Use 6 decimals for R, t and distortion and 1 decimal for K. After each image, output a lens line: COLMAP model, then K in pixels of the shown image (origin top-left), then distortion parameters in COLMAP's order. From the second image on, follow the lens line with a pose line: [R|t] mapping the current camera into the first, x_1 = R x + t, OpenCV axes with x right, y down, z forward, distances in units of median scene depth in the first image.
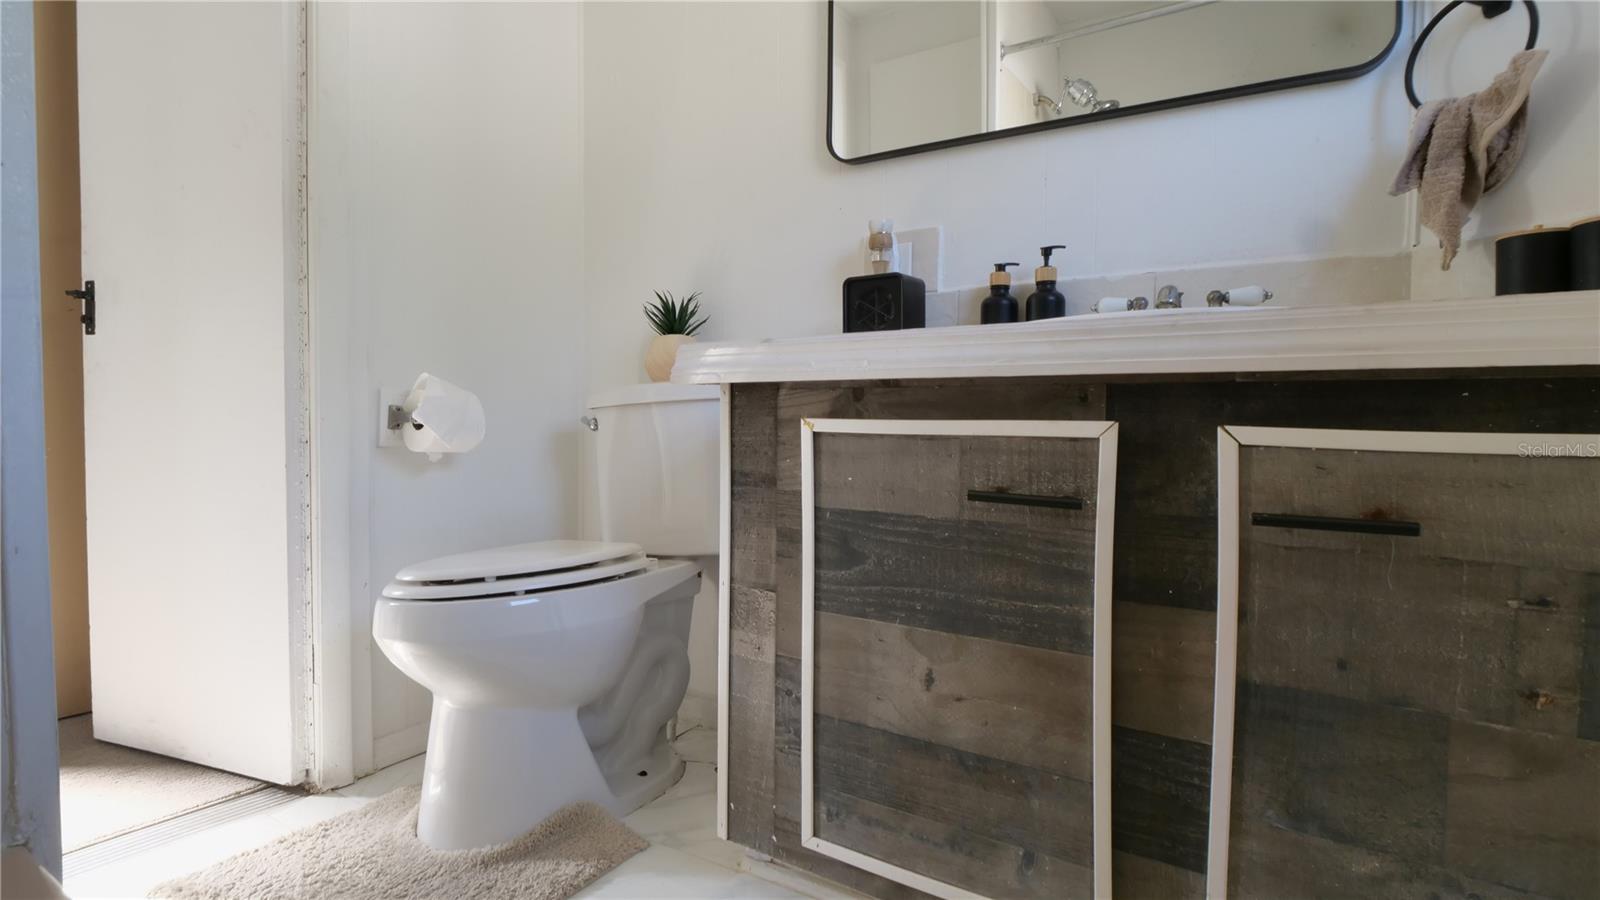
lens RADIAL K [[802.6, 0, 797.4], [0, 802.6, 445.2], [0, 0, 1]] dist [-0.000661, -0.000727]
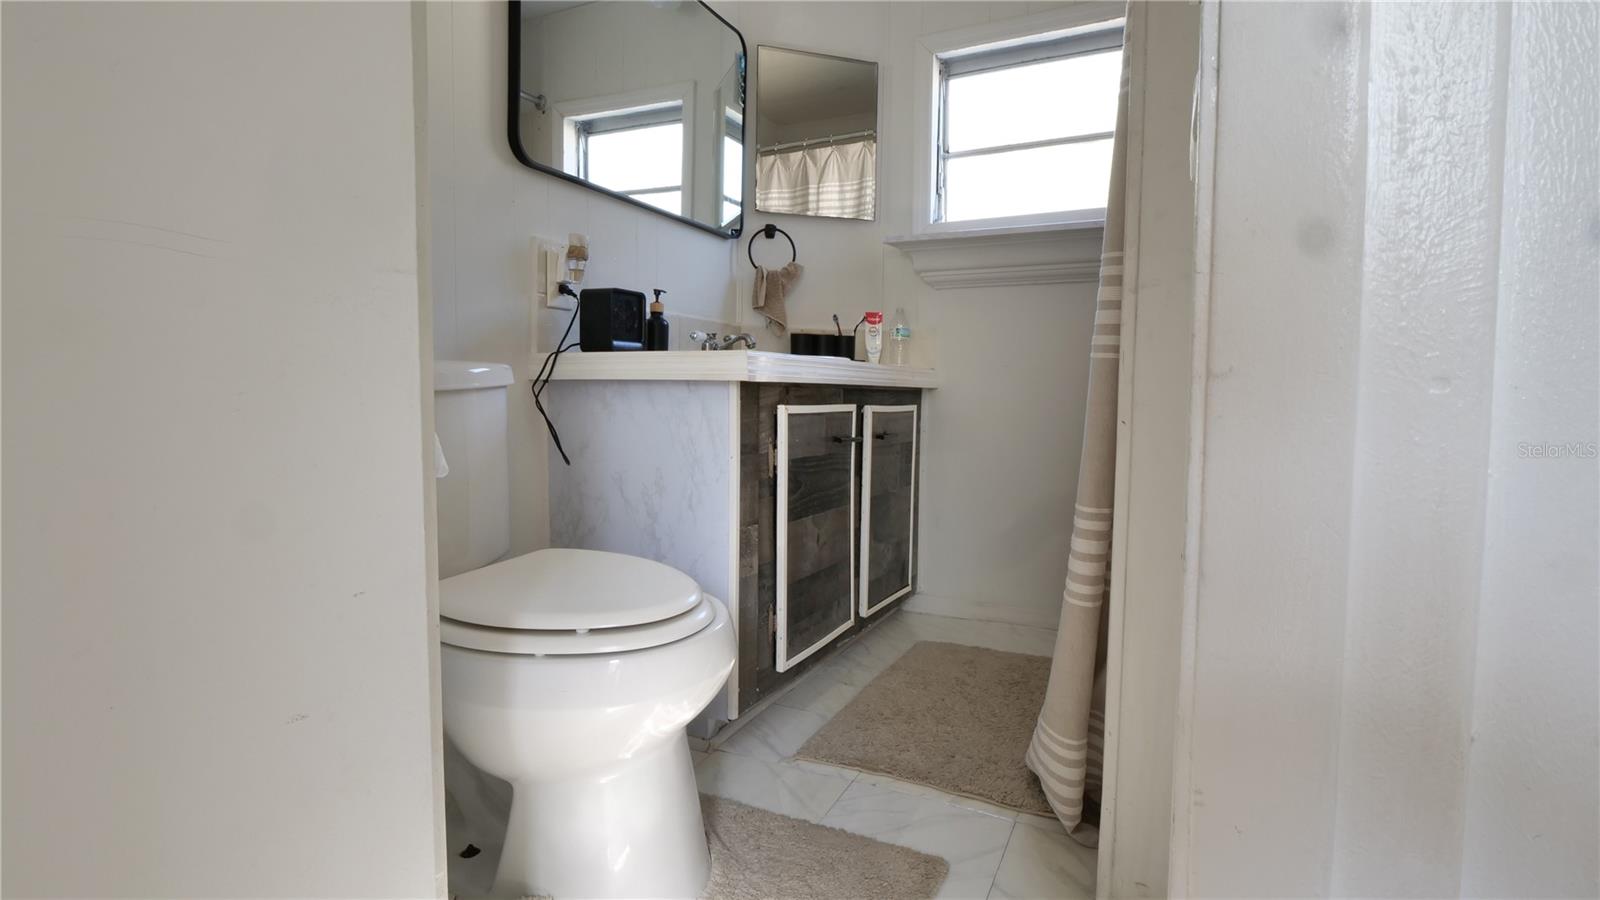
lens RADIAL K [[802.6, 0, 797.6], [0, 802.6, 447.6], [0, 0, 1]] dist [-0.000661, -0.000727]
pose [[-0.112538, -0.074115, 0.990880, -1.479407], [0.028442, 0.996566, 0.077770, -0.068382], [-0.993240, 0.036934, -0.110043, 1.078990]]
